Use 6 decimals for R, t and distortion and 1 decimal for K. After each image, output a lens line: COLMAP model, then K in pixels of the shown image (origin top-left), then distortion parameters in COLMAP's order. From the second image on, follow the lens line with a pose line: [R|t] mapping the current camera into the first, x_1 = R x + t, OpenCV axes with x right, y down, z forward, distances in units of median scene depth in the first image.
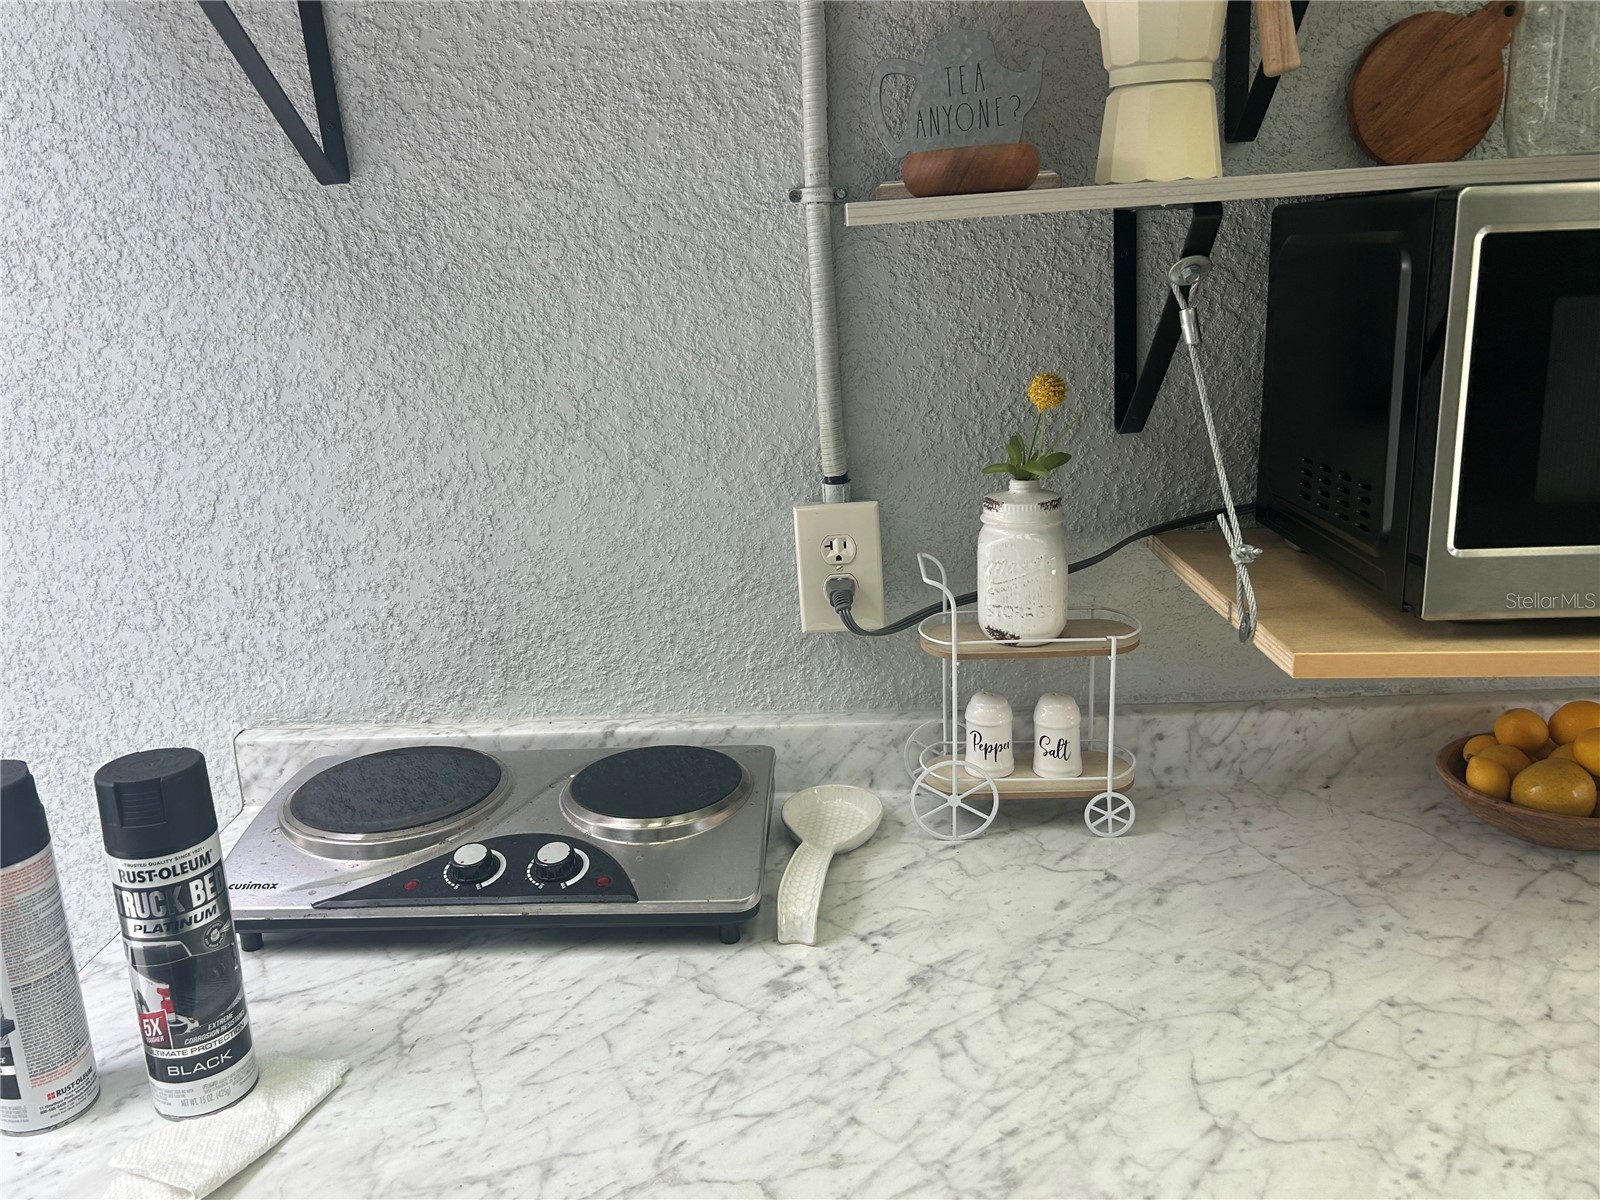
lens RADIAL K [[1319.9, 0, 800.3], [0, 1319.9, 597.2], [0, 0, 1]] dist [-0.000541, -0.000103]
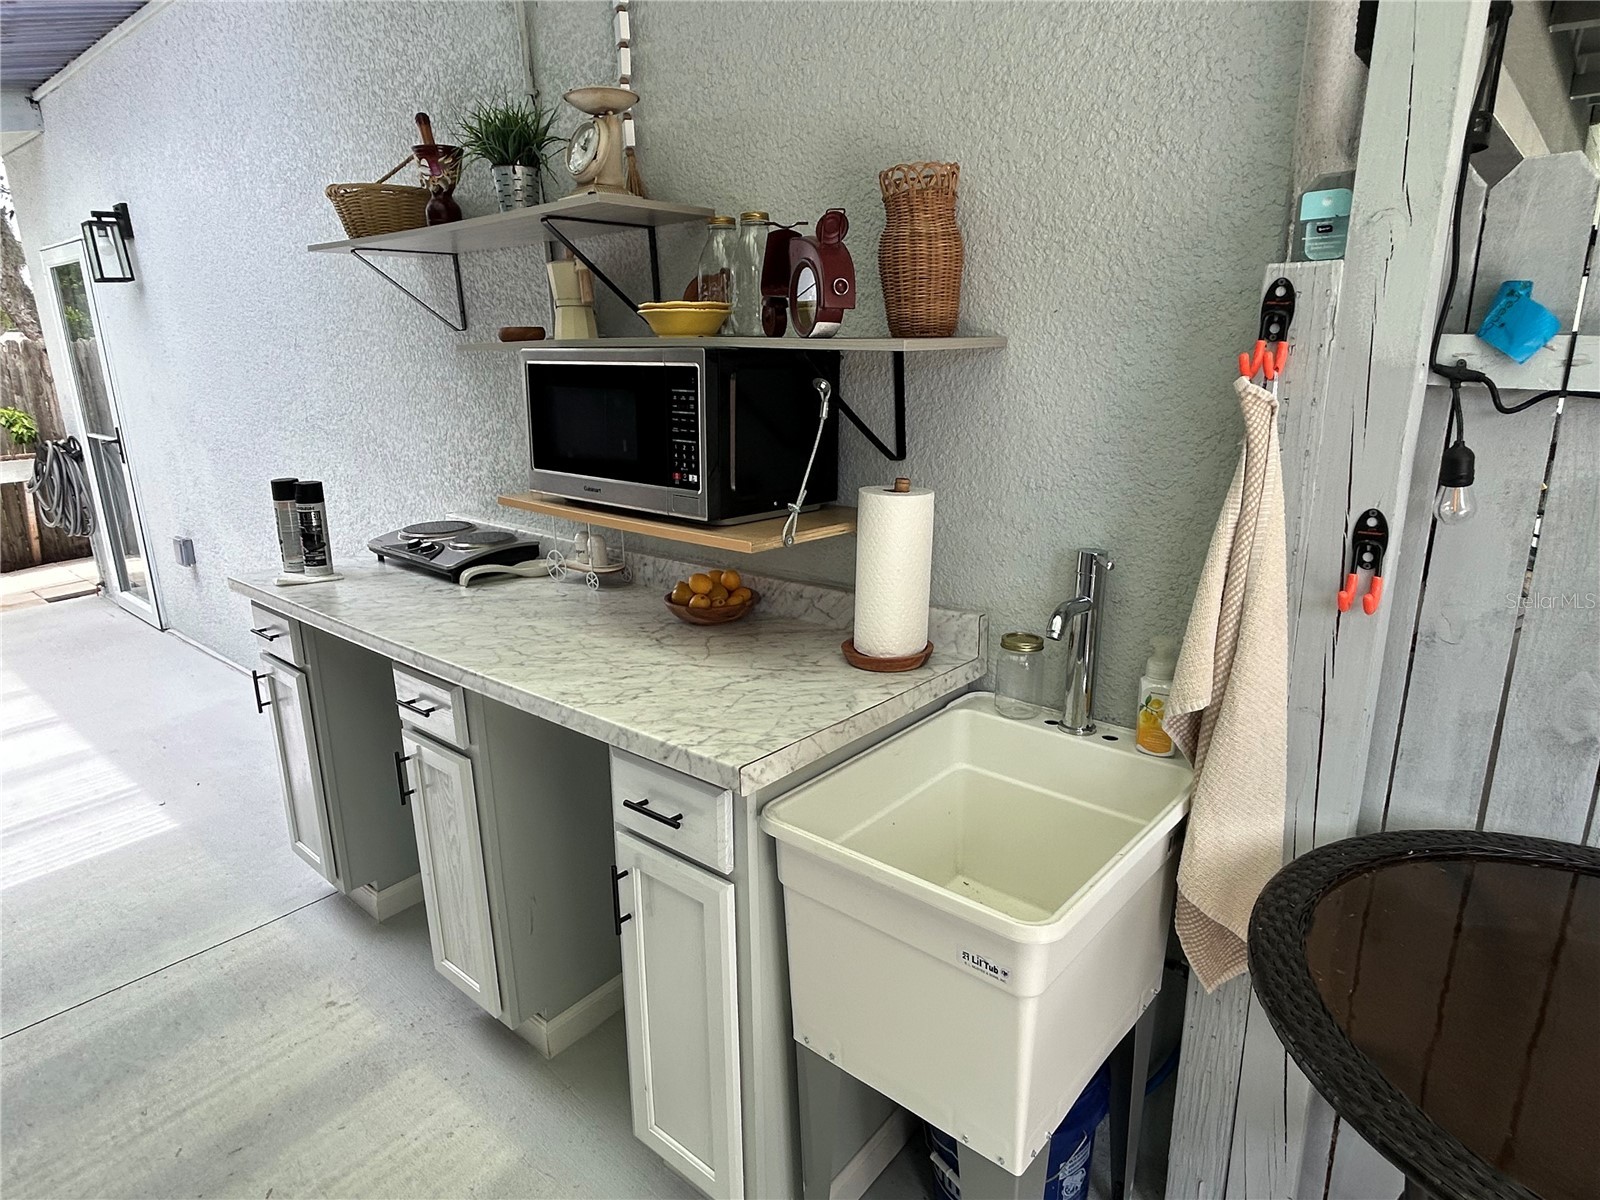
lens RADIAL K [[936.8, 0, 801.2], [0, 936.8, 602.1], [0, 0, 1]] dist [0.000571, 0.000049]
pose [[0.777241, 0.197612, -0.597366, 2.030202], [-0.202352, 0.977469, 0.060070, 0.015510], [0.595777, 0.074189, 0.799716, -0.269520]]
